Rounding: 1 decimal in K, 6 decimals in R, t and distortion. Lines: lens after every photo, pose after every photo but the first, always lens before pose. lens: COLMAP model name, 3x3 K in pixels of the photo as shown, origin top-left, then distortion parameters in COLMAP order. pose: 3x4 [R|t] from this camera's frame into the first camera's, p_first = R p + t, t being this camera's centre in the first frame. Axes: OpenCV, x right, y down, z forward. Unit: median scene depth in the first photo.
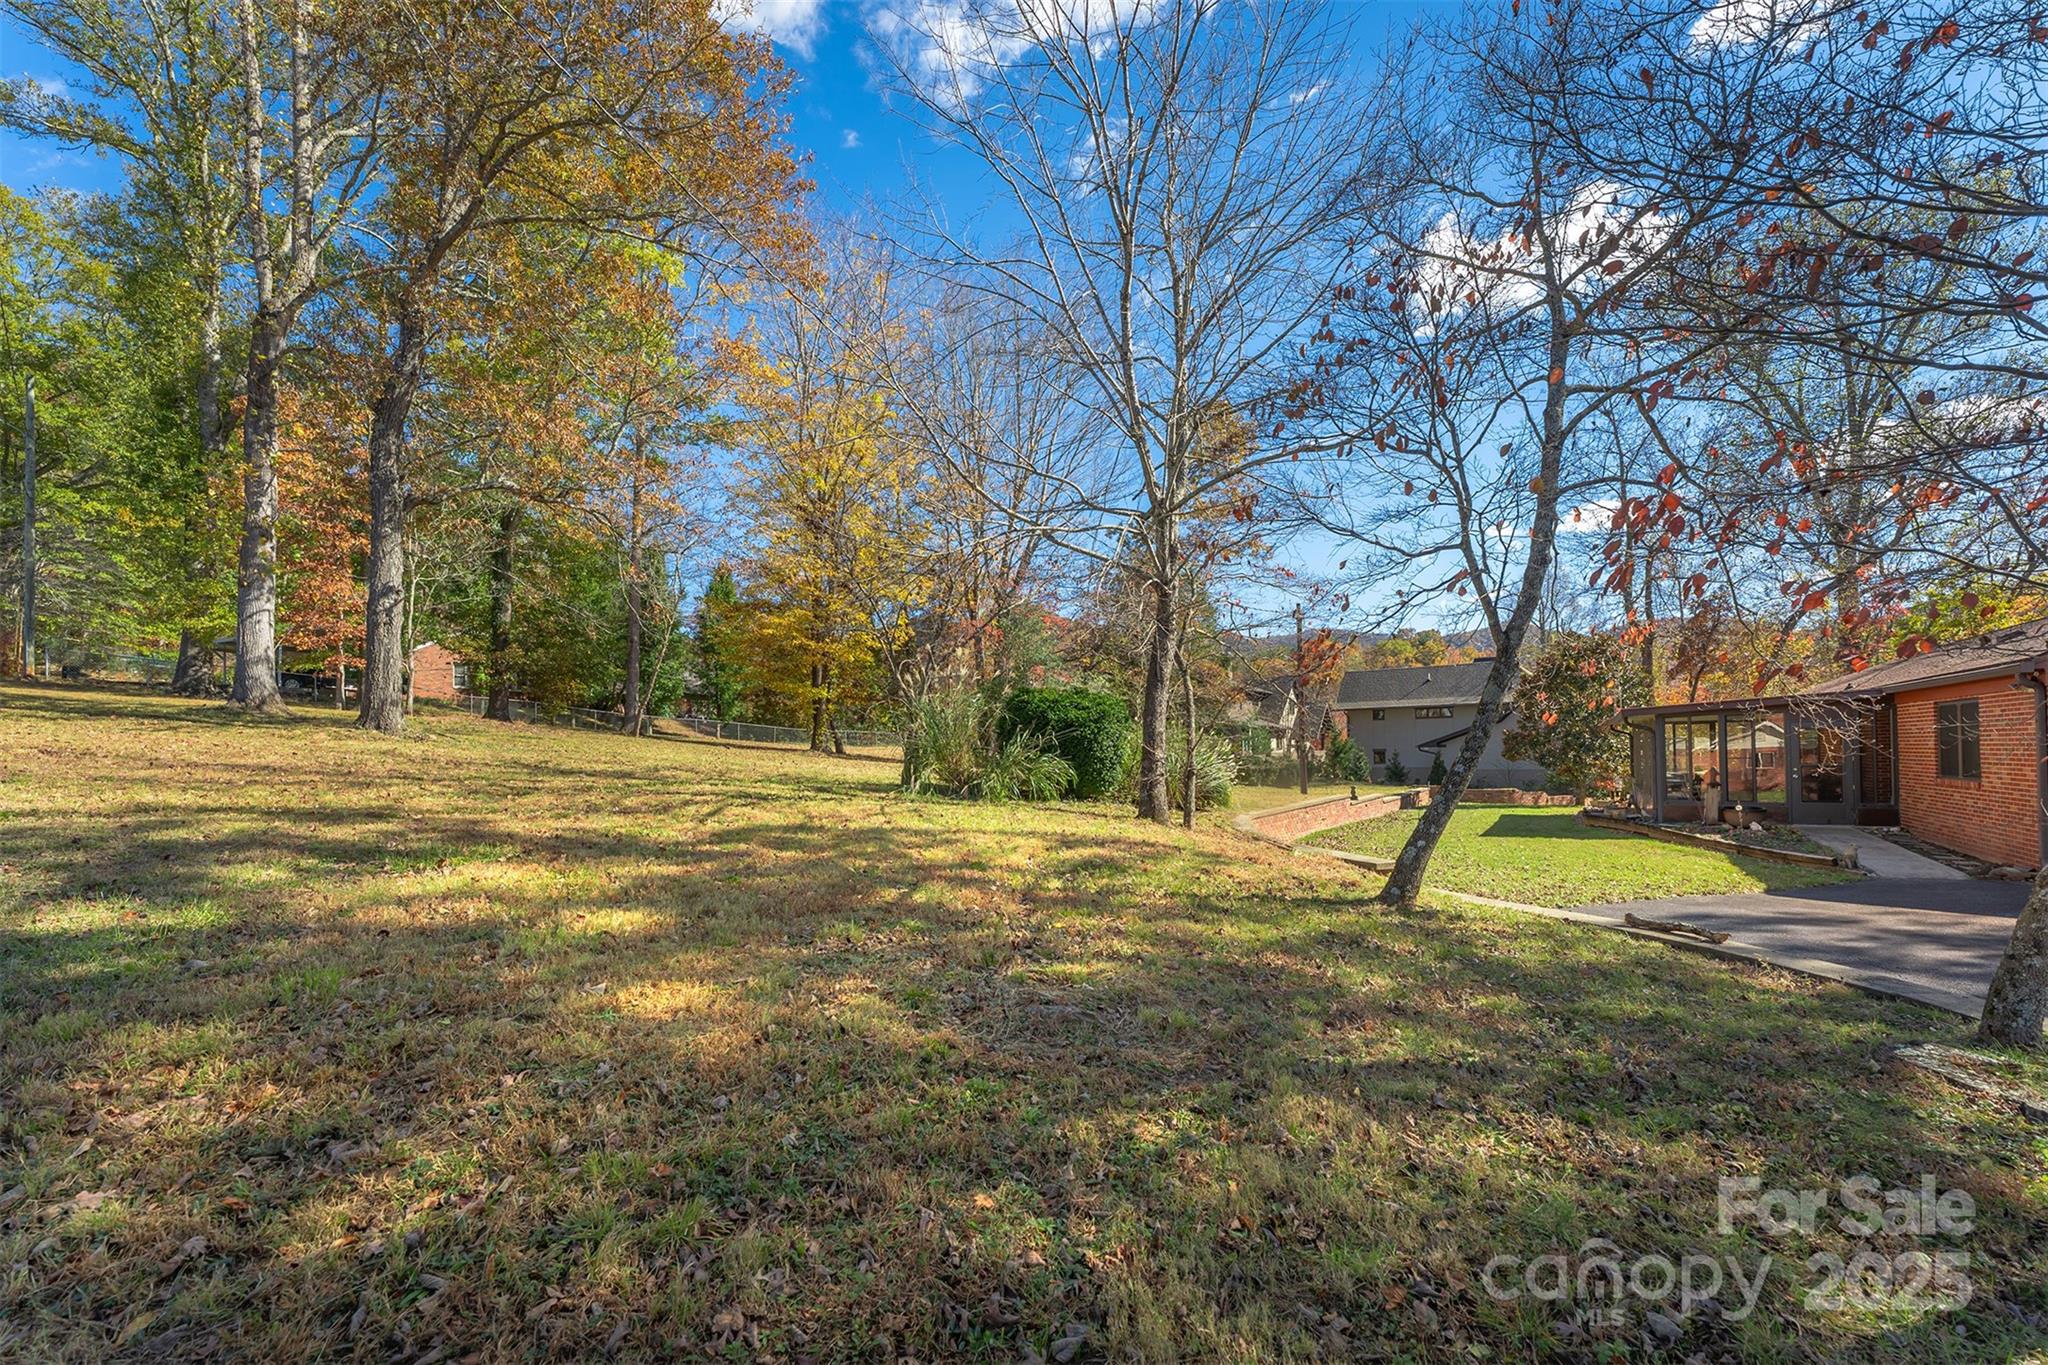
lens RADIAL K [[827.5, 0, 1027.0], [0, 827.5, 742.4], [0, 0, 1]] dist [0.000630, -0.000316]
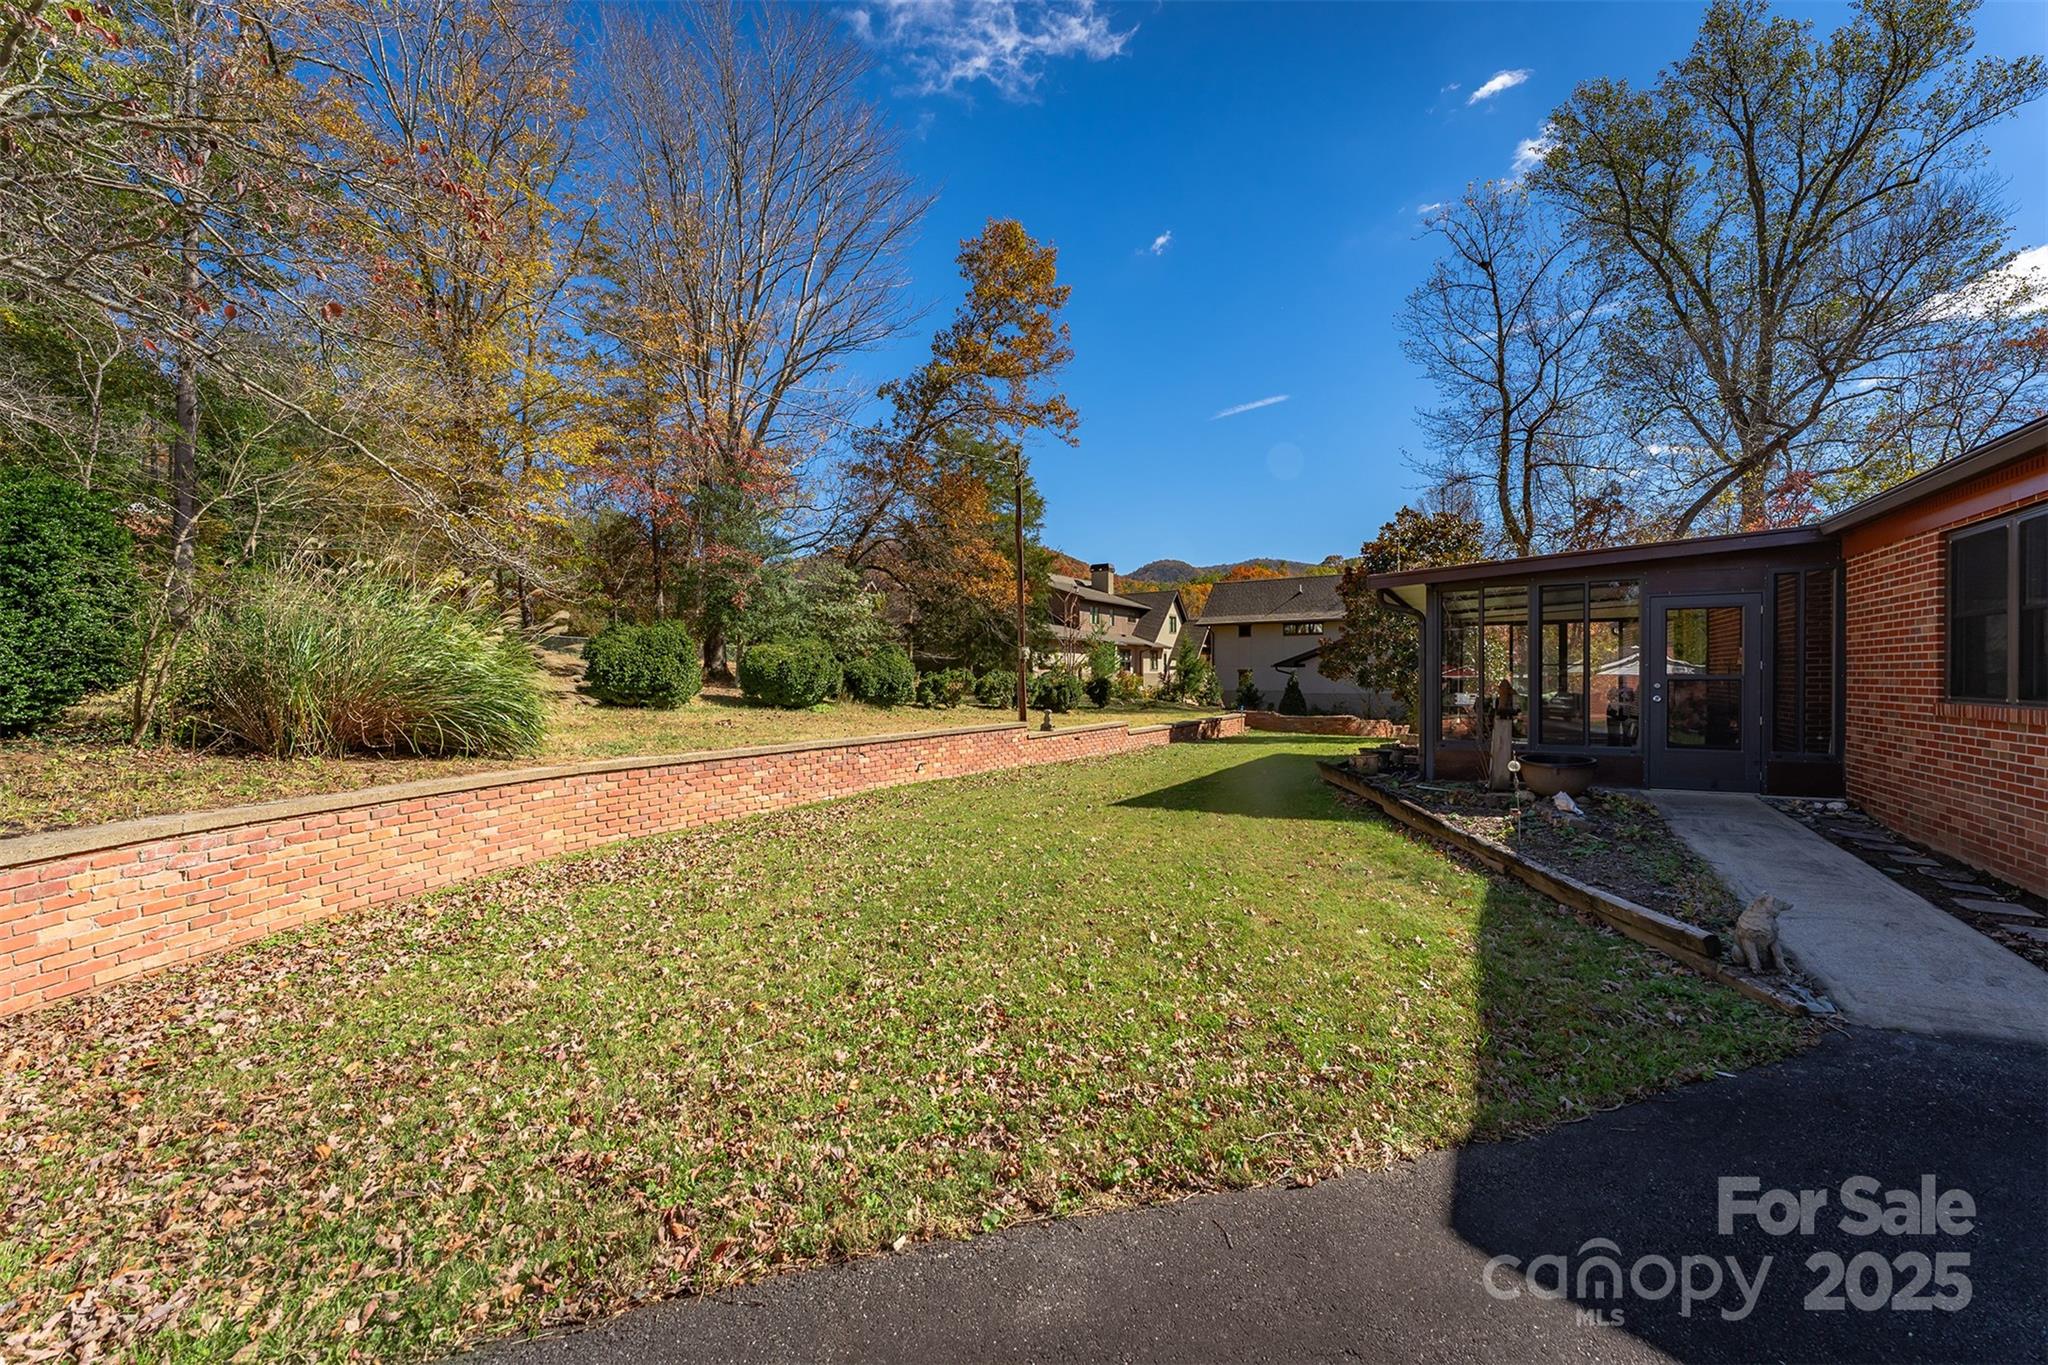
lens RADIAL K [[827.5, 0, 1013.7], [0, 827.5, 680.2], [0, 0, 1]] dist [0.000630, -0.000316]
pose [[0.998330, 0.012478, 0.056410, 0.326394], [-0.013494, 0.999753, 0.017670, 0.017122], [-0.056176, -0.018401, 0.998251, 0.331049]]
